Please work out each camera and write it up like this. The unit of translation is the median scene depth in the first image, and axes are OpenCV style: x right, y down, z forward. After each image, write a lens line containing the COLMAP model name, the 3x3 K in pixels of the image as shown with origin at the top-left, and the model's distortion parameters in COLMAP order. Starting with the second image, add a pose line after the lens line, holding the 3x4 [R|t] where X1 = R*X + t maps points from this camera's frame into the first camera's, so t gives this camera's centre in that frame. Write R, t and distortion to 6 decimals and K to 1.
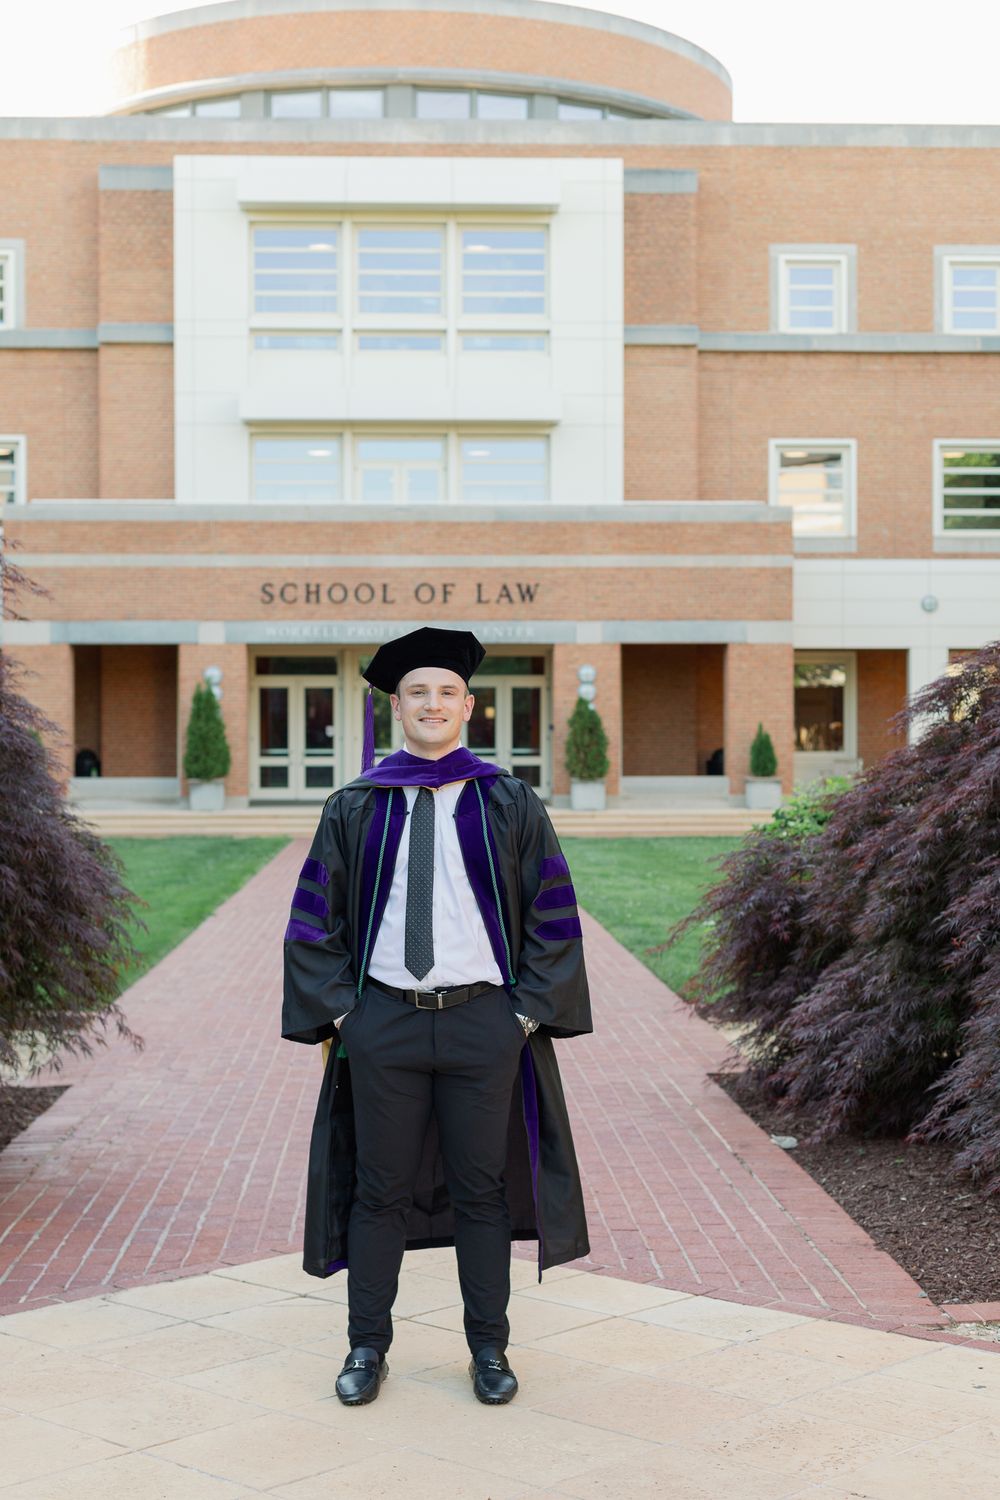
lens RADIAL K [[2267.4, 0, 500.0], [0, 2267.4, 750.0], [0, 0, 1]] dist [0.004972, -0.120284]
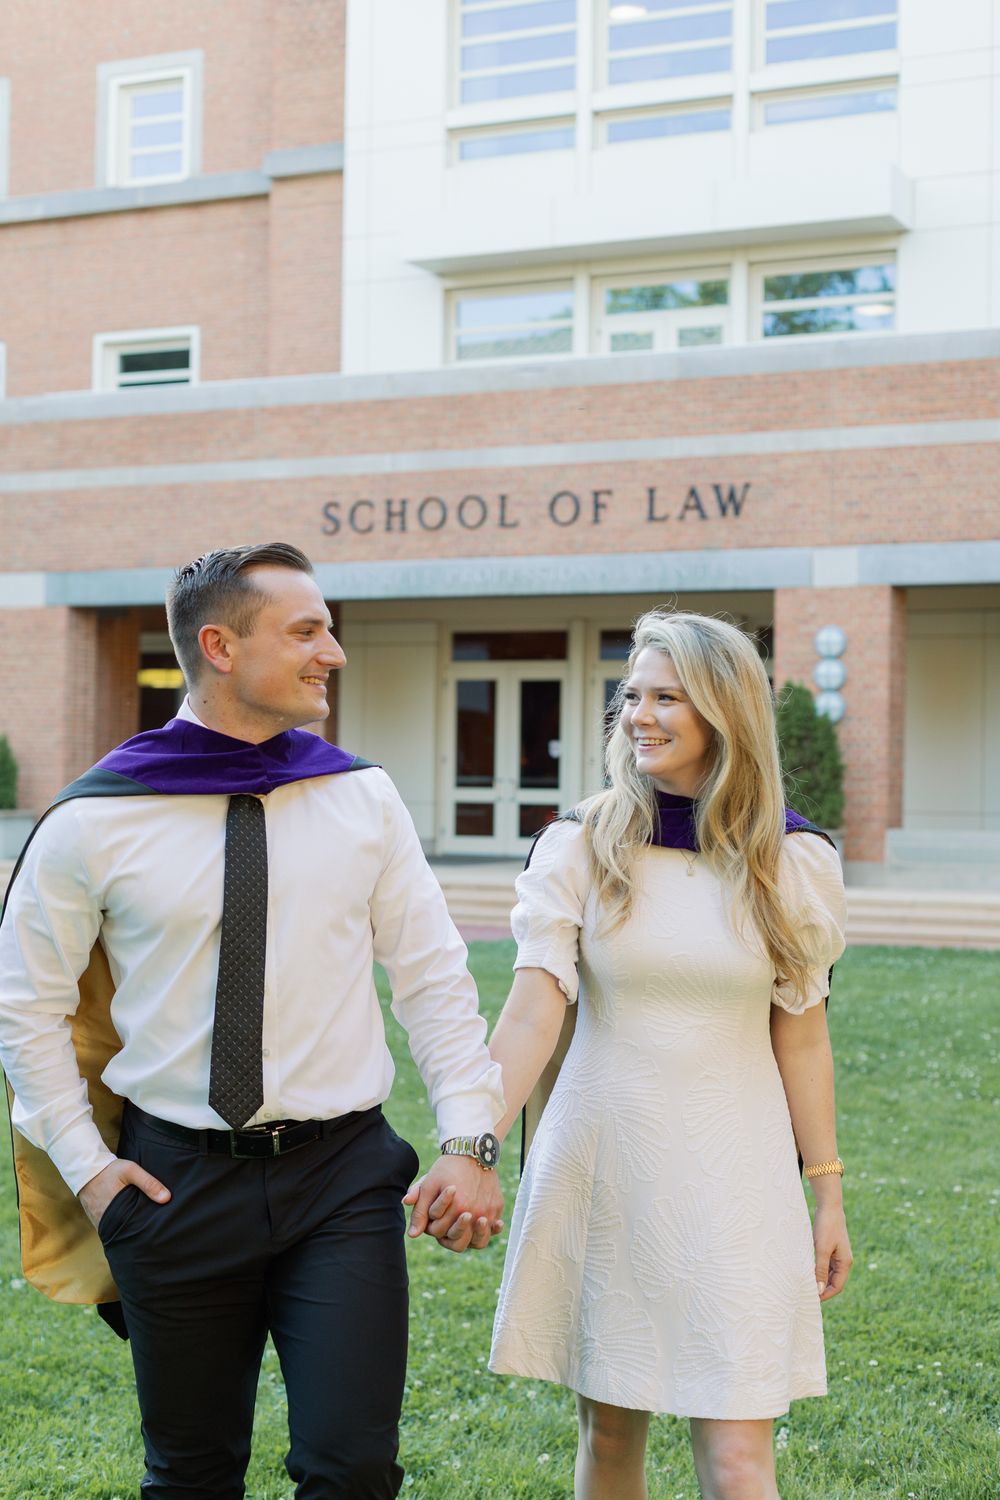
lens RADIAL K [[2258.0, 0, 474.0], [0, 2258.0, 750.1], [0, 0, 1]] dist [0.009109, -0.016335]
pose [[0.886092, 0.008733, -0.463427, 0.218178], [-0.018435, 0.999695, -0.016410, 0.003722], [0.463143, 0.023084, 0.885983, 0.470951]]
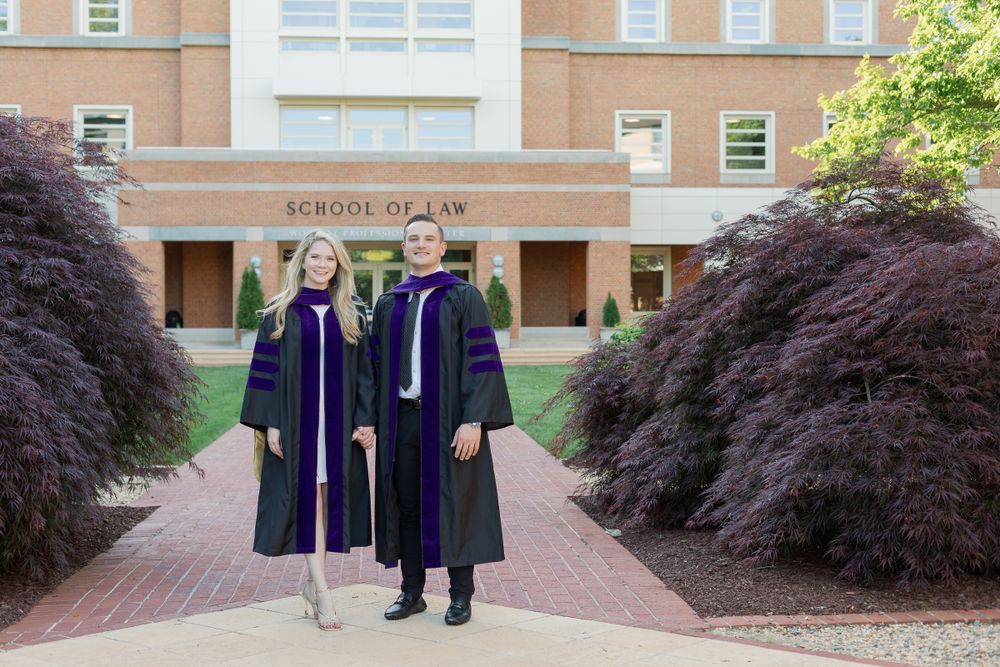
lens RADIAL K [[1466.9, 0, 499.2], [0, 1466.9, 314.1], [0, 0, 1]] dist [0.014920, -0.054462]
pose [[0.999285, -0.000858, 0.037810, 0.001127], [0.000864, 1.000000, -0.000148, 0.003276], [-0.037810, 0.000180, 0.999285, -0.003501]]
